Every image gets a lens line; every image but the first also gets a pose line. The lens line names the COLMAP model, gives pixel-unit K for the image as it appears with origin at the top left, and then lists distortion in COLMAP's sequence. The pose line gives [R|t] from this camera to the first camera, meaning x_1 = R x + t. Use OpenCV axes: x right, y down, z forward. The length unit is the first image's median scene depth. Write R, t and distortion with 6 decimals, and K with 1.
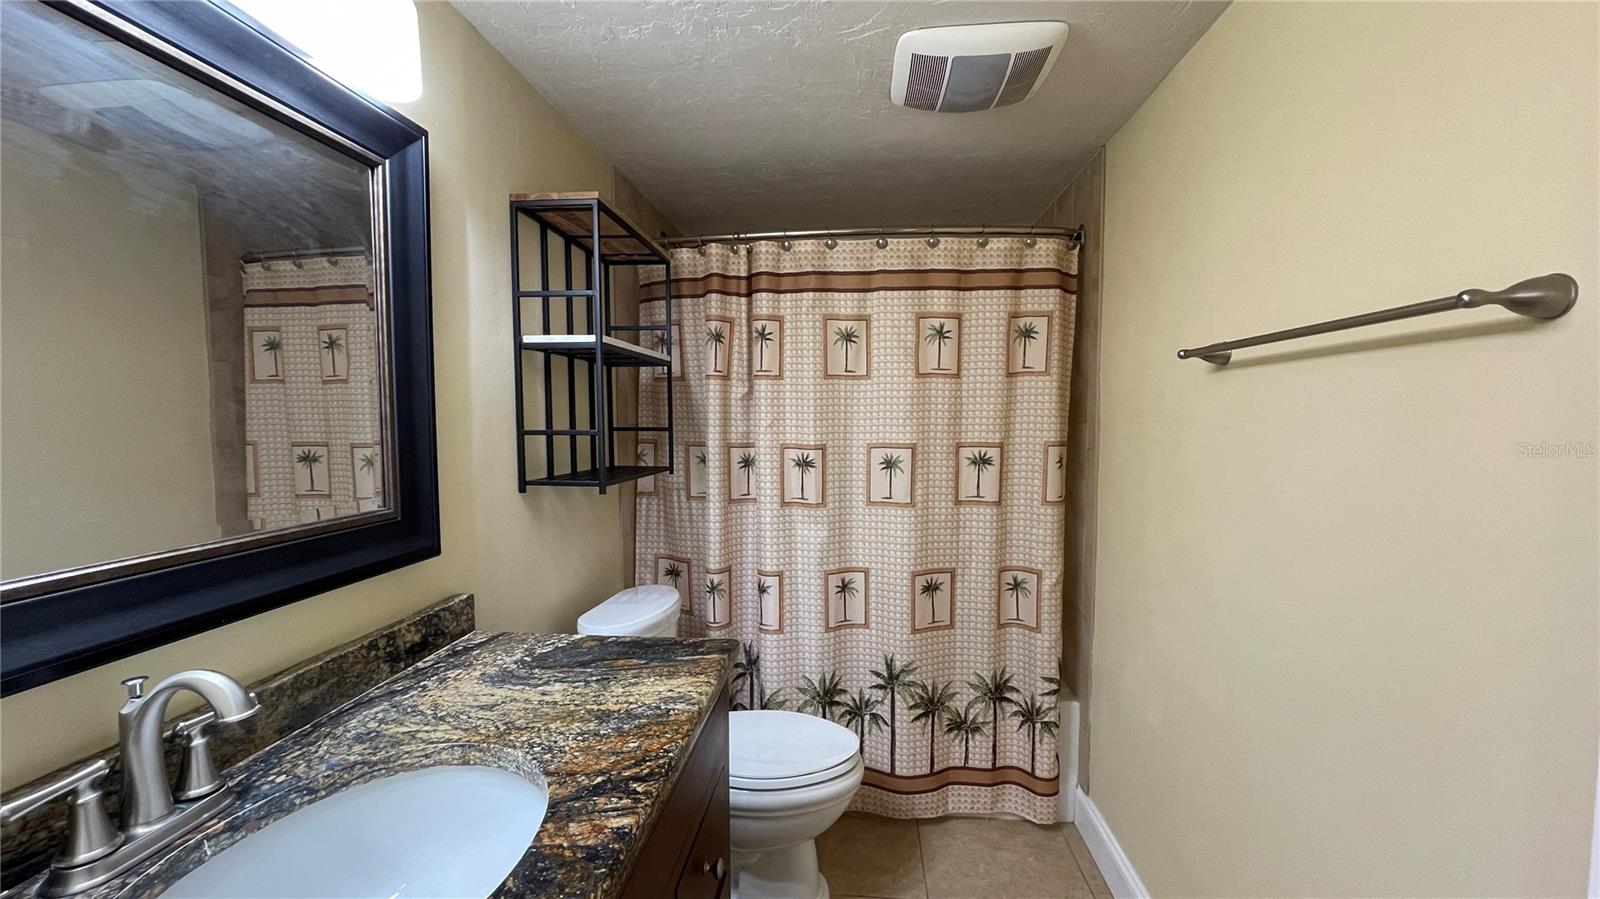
lens RADIAL K [[650.0, 0, 792.5], [0, 650.0, 454.6], [0, 0, 1]] dist [-0.008877, 0.004500]
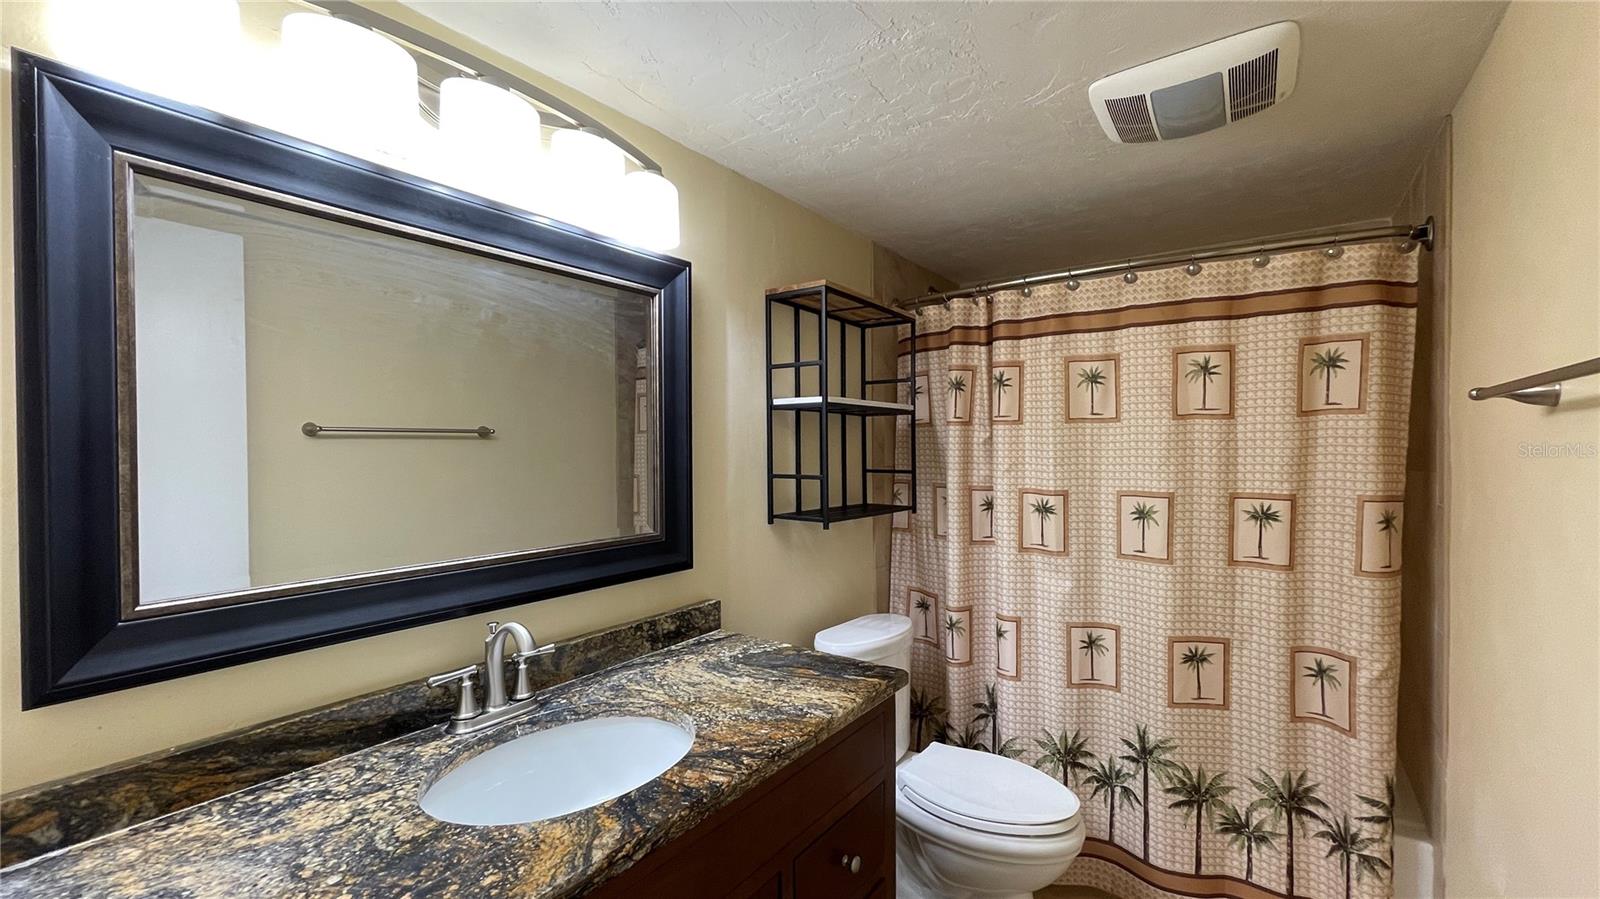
lens RADIAL K [[650.0, 0, 792.5], [0, 650.0, 454.6], [0, 0, 1]] dist [-0.008877, 0.004500]
pose [[0.861087, 0.003161, -0.508449, 0.192368], [-0.026241, 0.998924, -0.038230, -0.021545], [0.507781, 0.046261, 0.860243, -0.041639]]
